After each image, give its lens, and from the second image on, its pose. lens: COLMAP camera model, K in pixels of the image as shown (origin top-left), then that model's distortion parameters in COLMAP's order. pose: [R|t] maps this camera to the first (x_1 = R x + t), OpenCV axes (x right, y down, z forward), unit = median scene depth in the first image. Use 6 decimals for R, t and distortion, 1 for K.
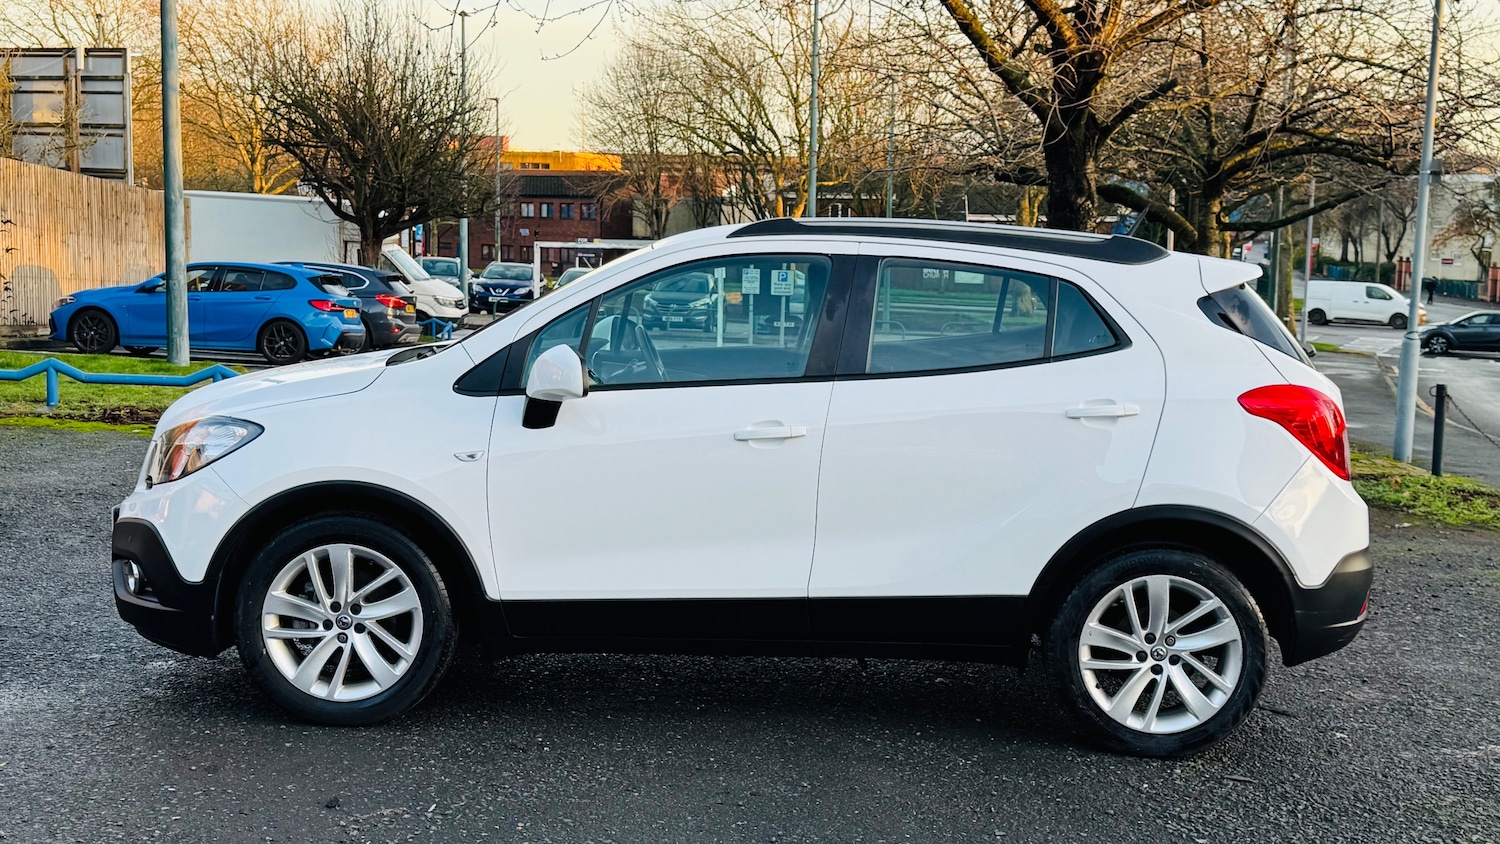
lens RADIAL K [[1796.9, 0, 747.8], [0, 1796.9, 434.1], [0, 0, 1]] dist [0.227916, -0.541646]
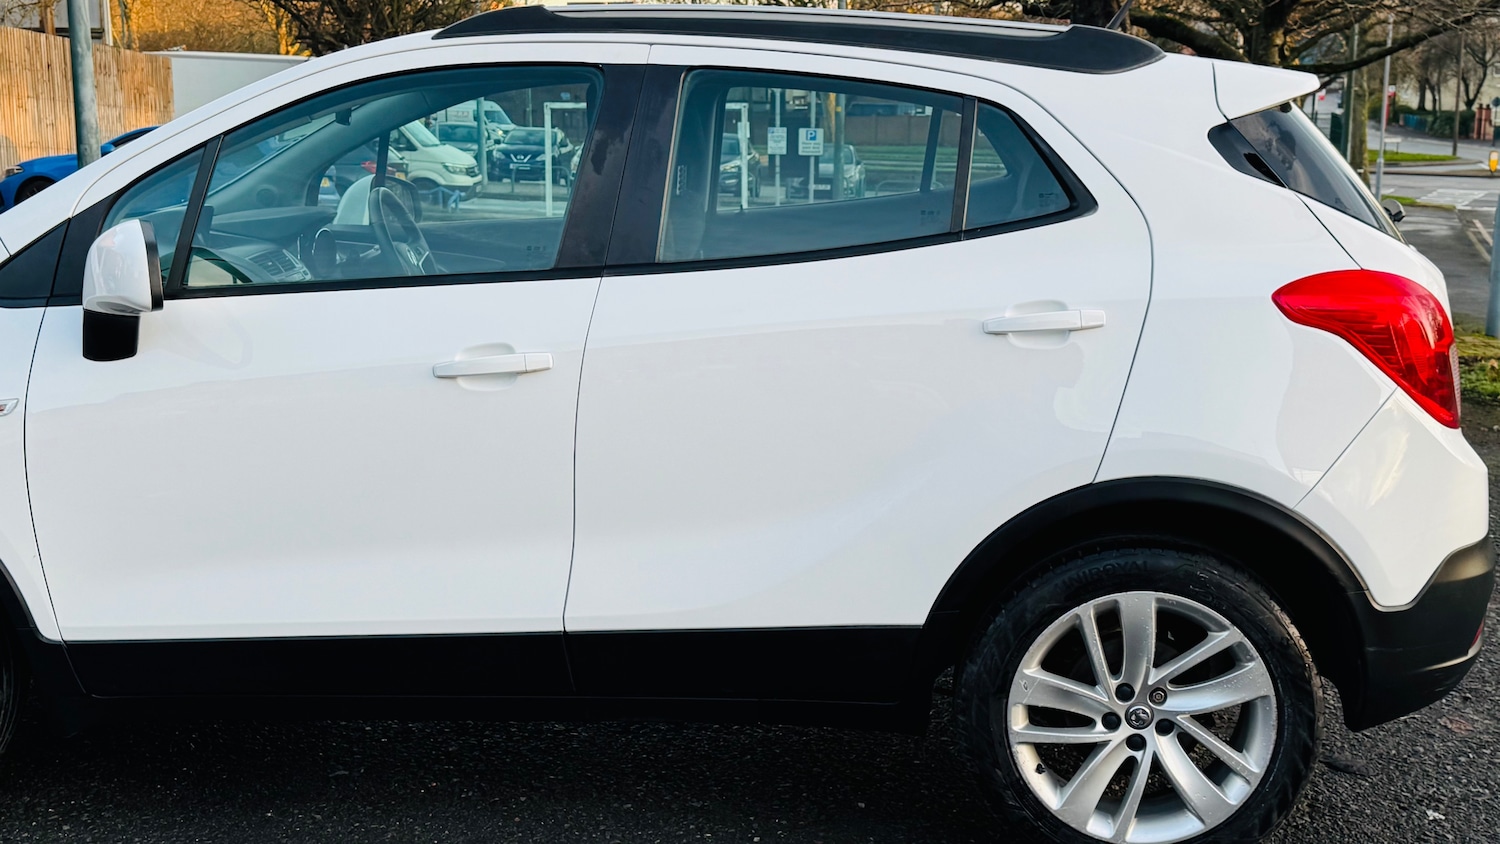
lens RADIAL K [[1796.9, 0, 747.8], [0, 1796.9, 434.1], [0, 0, 1]] dist [0.227916, -0.541646]
pose [[0.999326, -0.011318, -0.034915, 0.112001], [0.013870, 0.997181, 0.073741, -0.019825], [0.033982, -0.074176, 0.996666, 0.376801]]
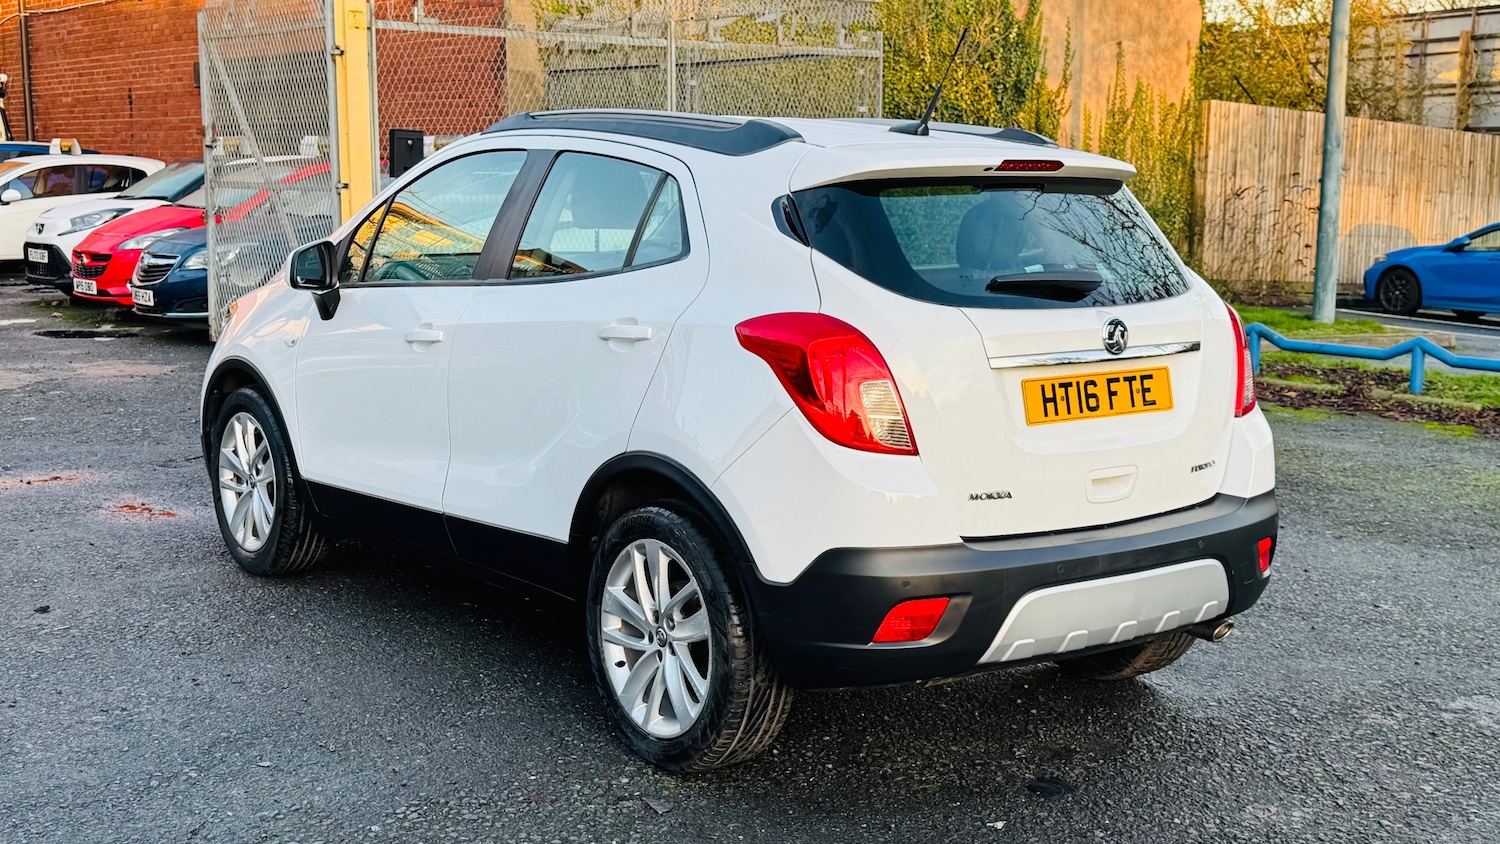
lens RADIAL K [[1796.9, 0, 747.8], [0, 1796.9, 434.1], [0, 0, 1]] dist [0.227916, -0.541646]
pose [[0.630690, 0.097010, -0.769947, 0.793309], [-0.086367, 0.994767, 0.054591, -0.015098], [0.771214, 0.032068, 0.635768, 0.478985]]
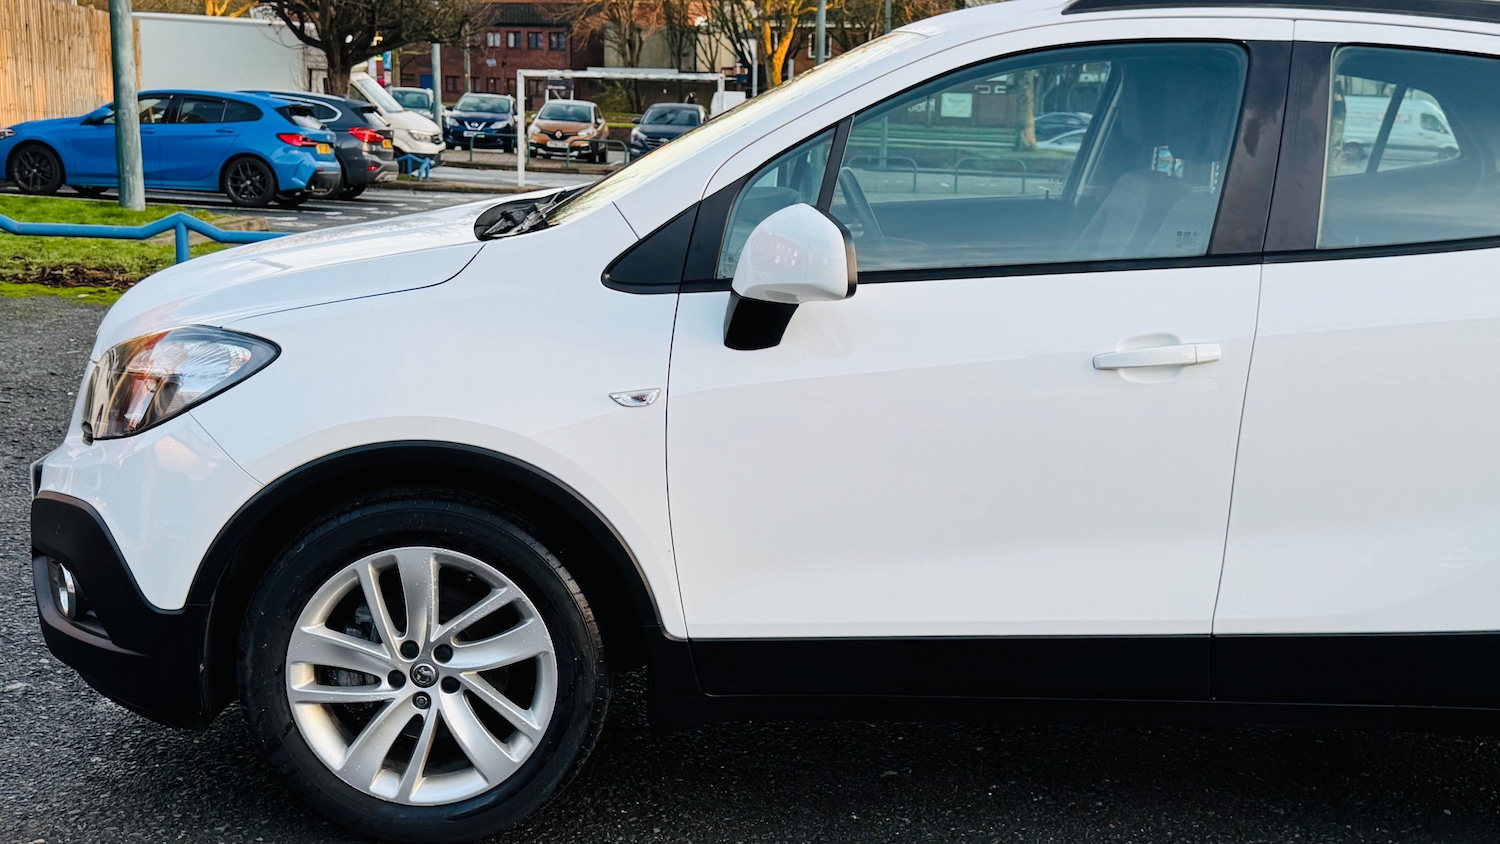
lens RADIAL K [[1796.9, 0, 747.8], [0, 1796.9, 434.1], [0, 0, 1]] dist [0.227916, -0.541646]
pose [[0.999814, -0.004950, 0.018644, -0.122164], [0.003267, 0.996006, 0.089229, -0.026526], [-0.019011, -0.089152, 0.995837, 0.398467]]
